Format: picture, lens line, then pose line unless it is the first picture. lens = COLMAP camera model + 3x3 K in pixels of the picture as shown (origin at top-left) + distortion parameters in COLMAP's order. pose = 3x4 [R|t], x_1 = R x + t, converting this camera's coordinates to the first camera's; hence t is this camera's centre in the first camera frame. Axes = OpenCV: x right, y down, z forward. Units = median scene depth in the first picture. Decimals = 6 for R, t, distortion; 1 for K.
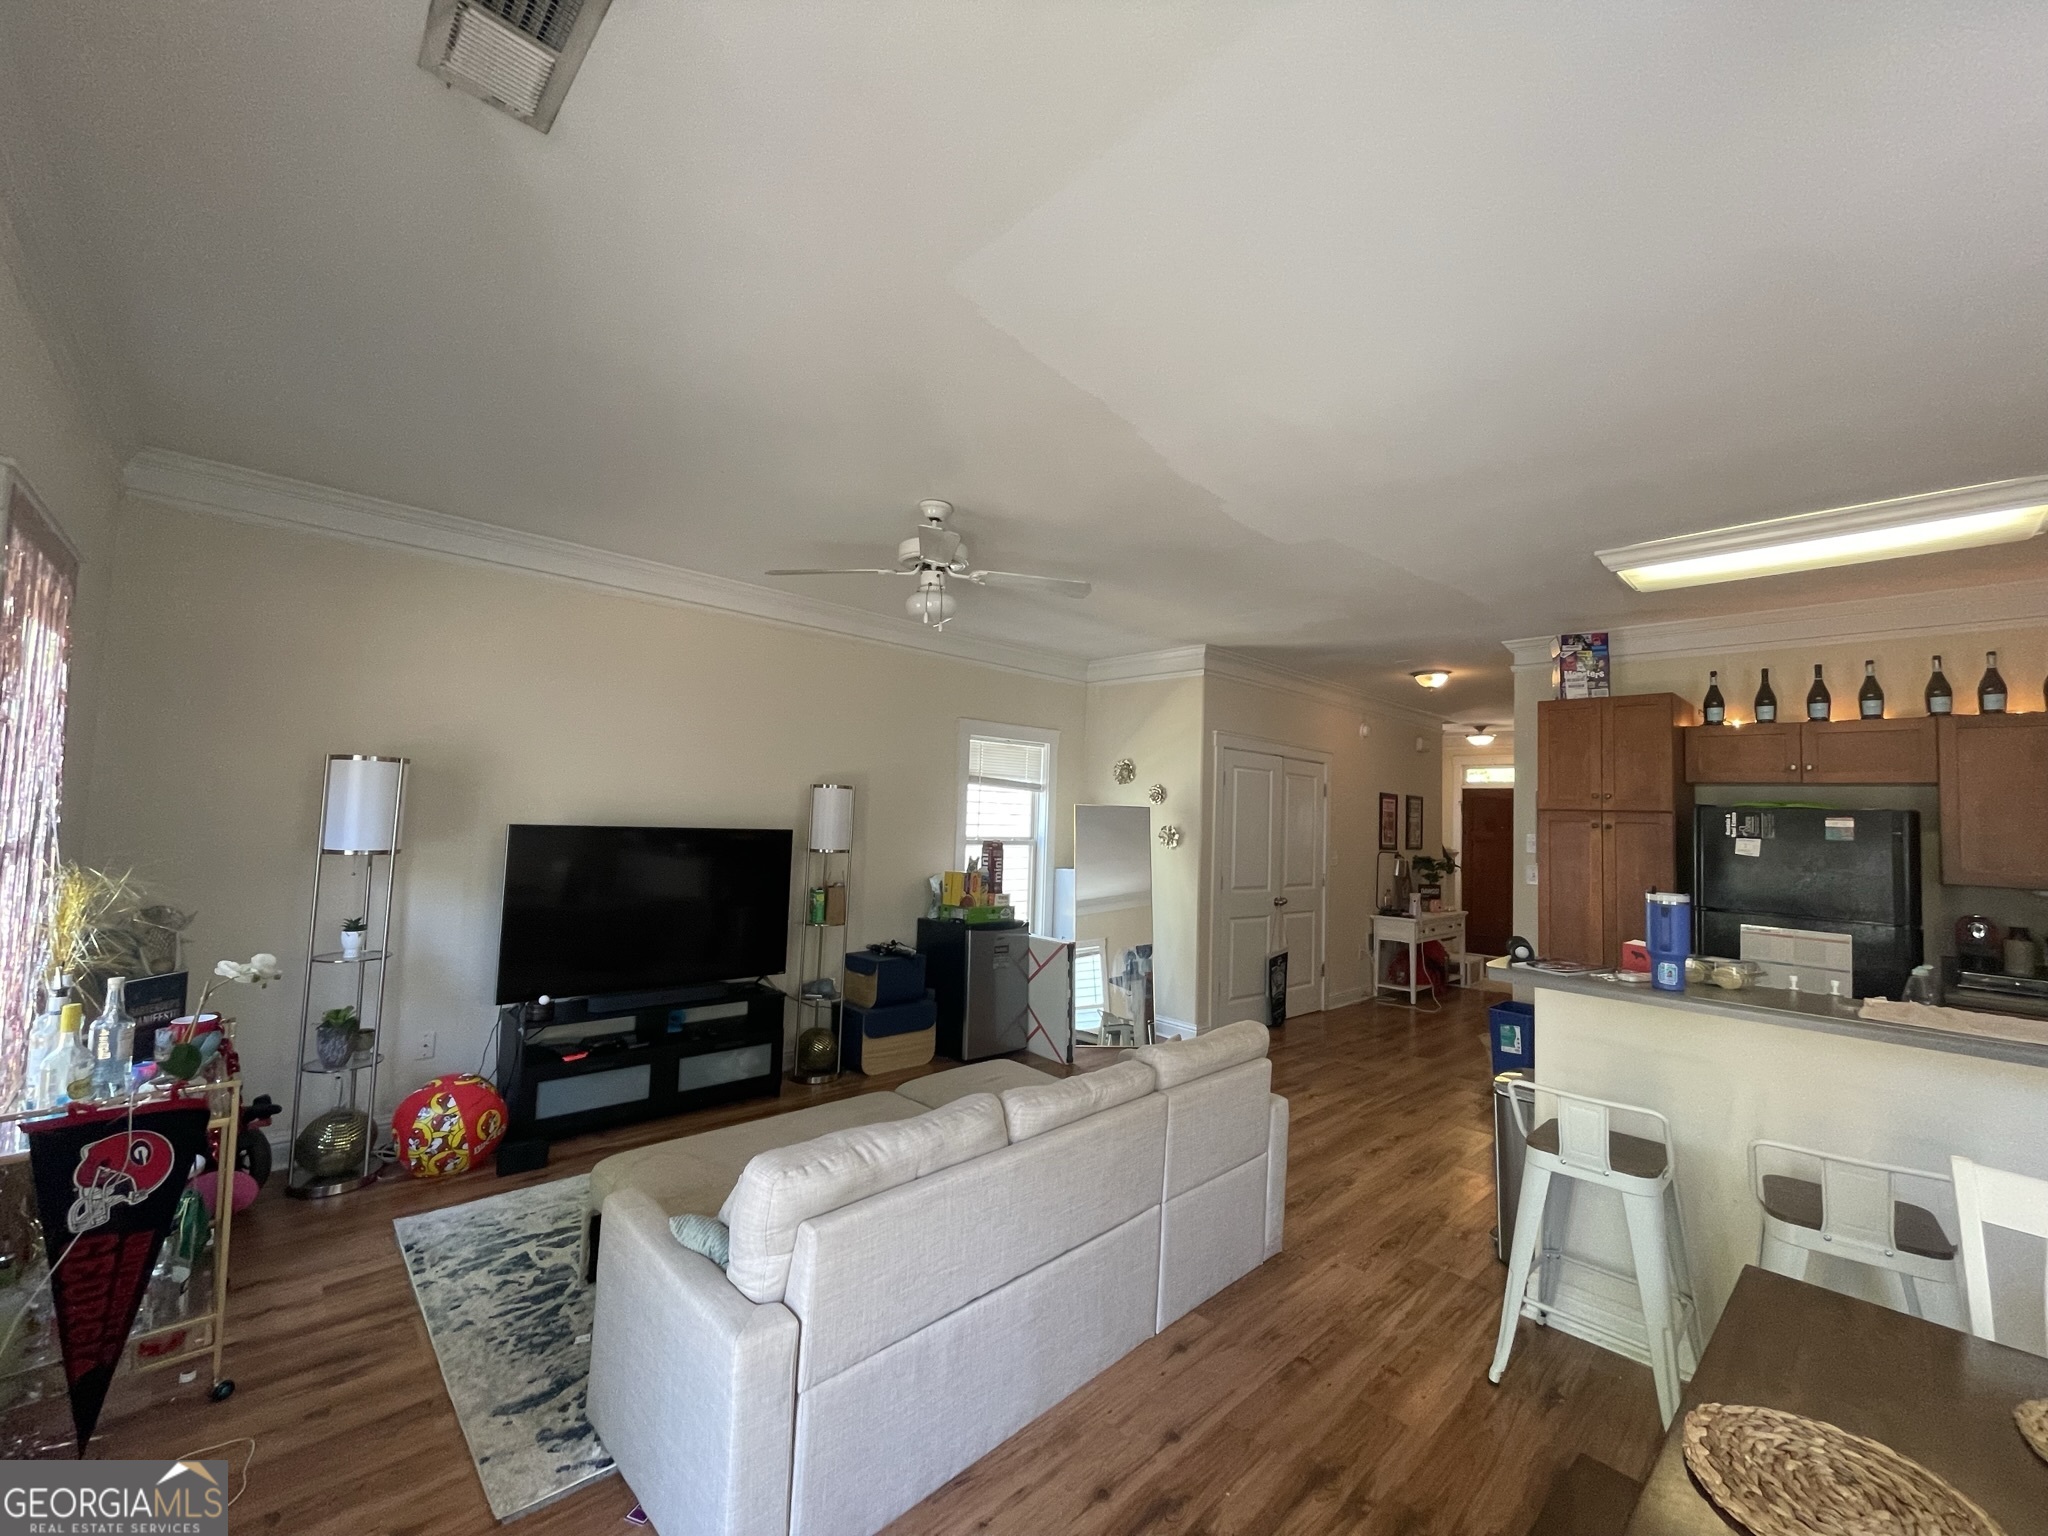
lens RADIAL K [[831.4, 0, 1031.0], [0, 831.4, 769.7], [0, 0, 1]] dist [-0.001725, -0.000298]
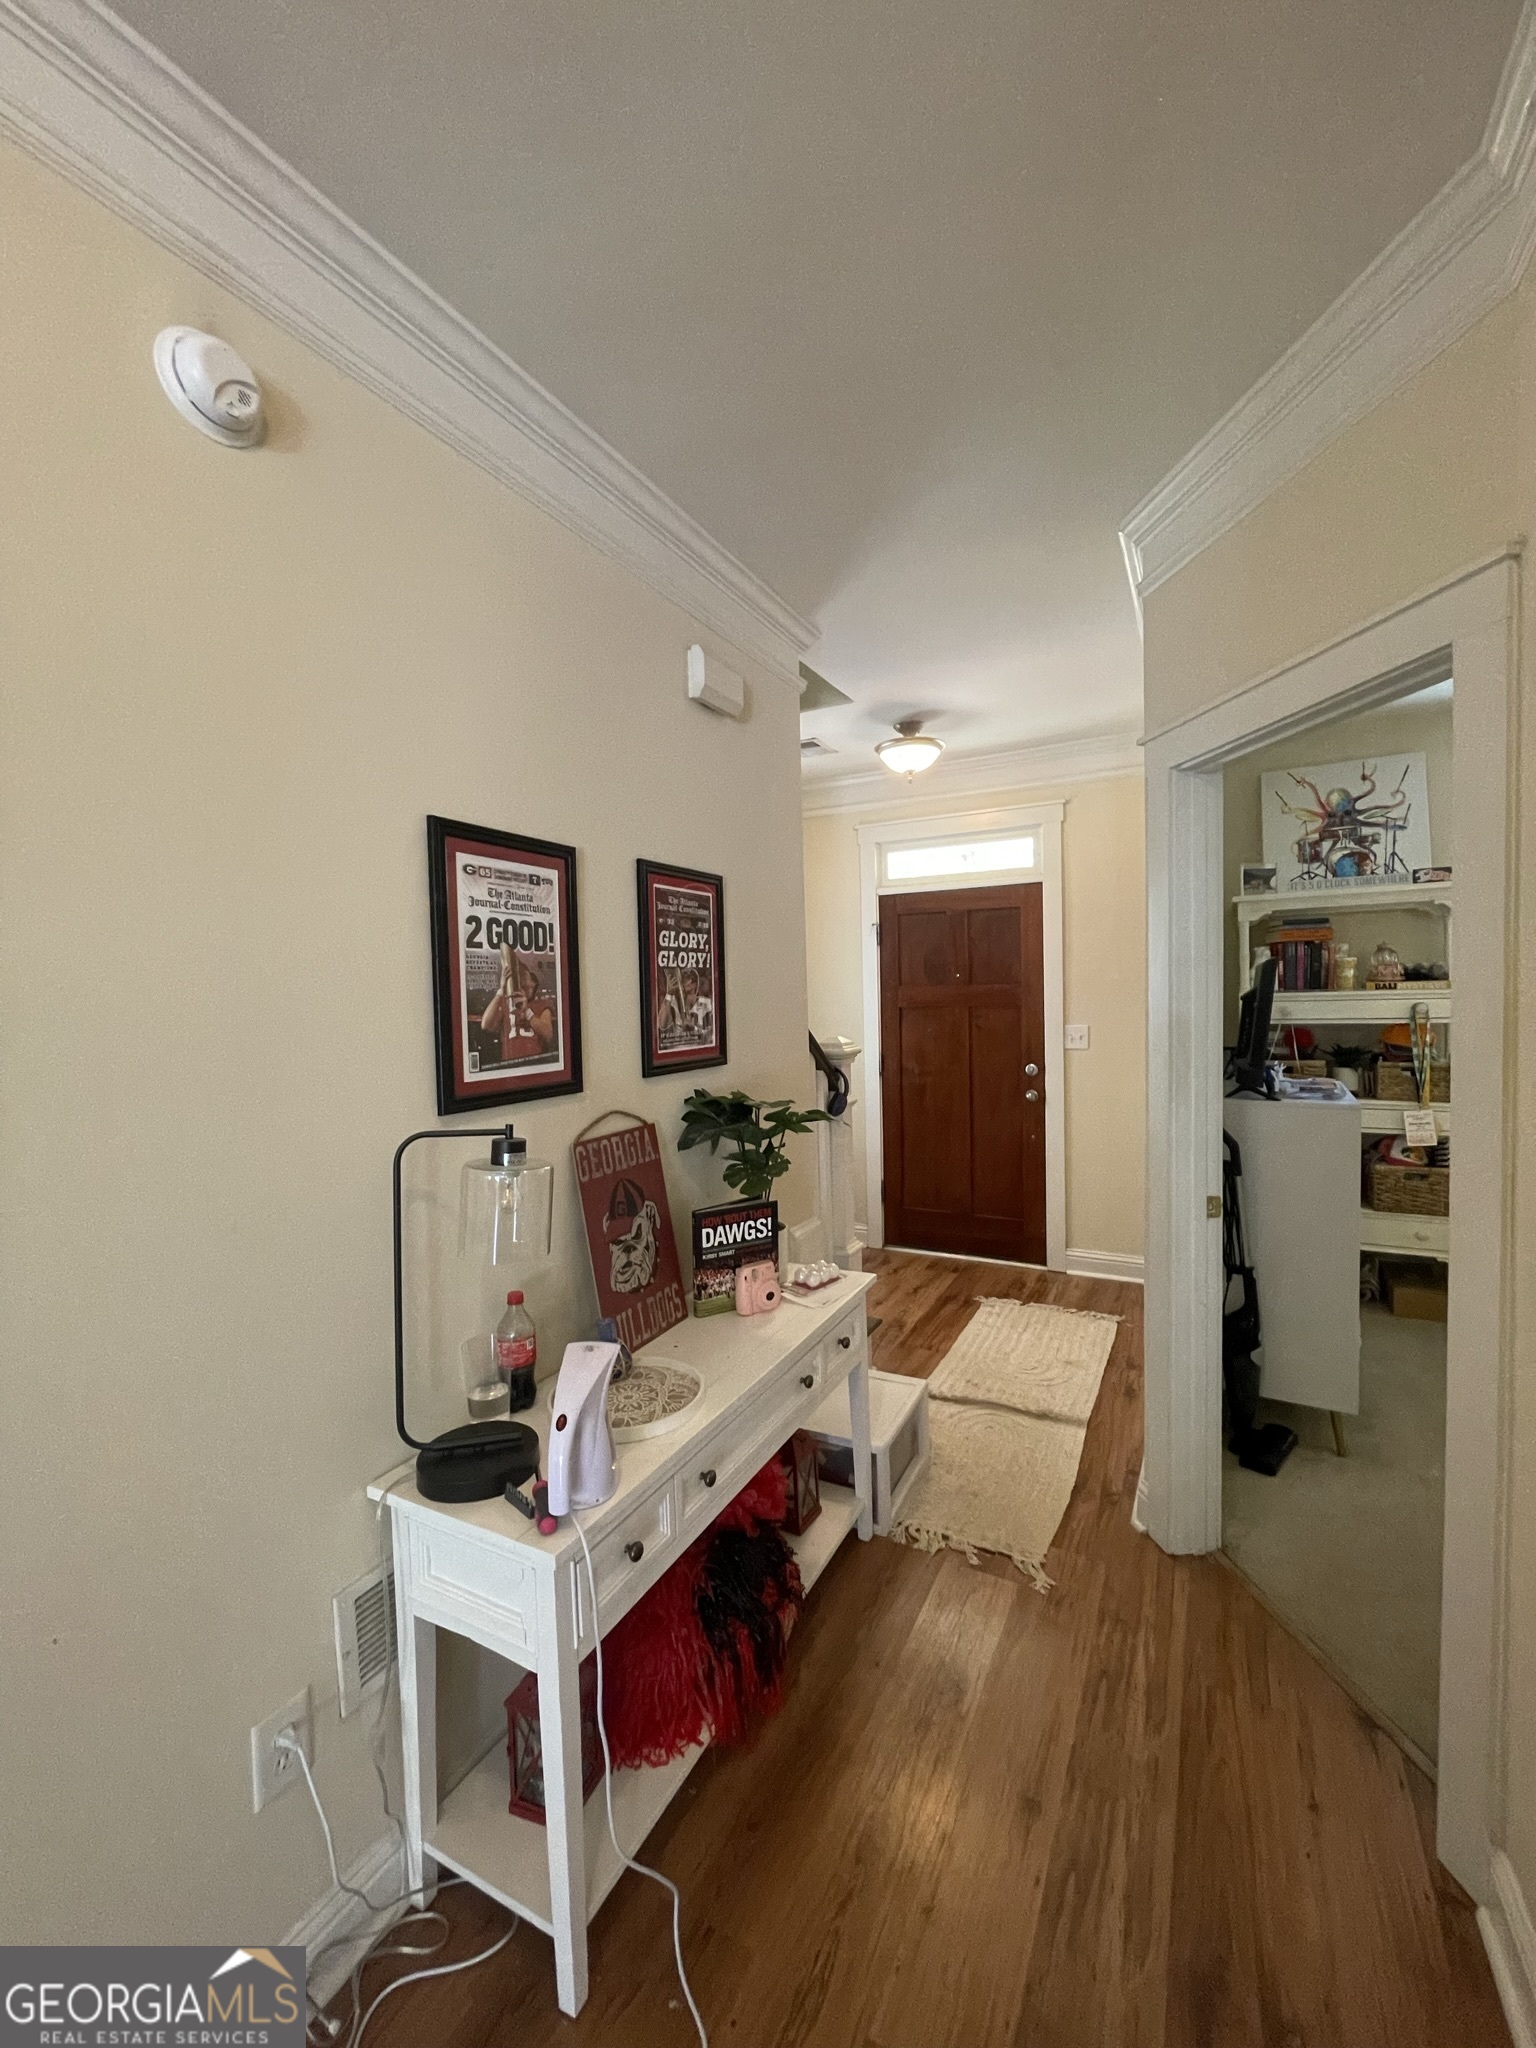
lens RADIAL K [[831.4, 0, 771.5], [0, 831.4, 1025.7], [0, 0, 1]] dist [-0.001725, -0.000298]
pose [[0.947747, -0.076977, 0.309598, 0.627495], [0.044722, 0.992928, 0.109972, 0.083593], [-0.315874, -0.090380, 0.944487, 1.149885]]
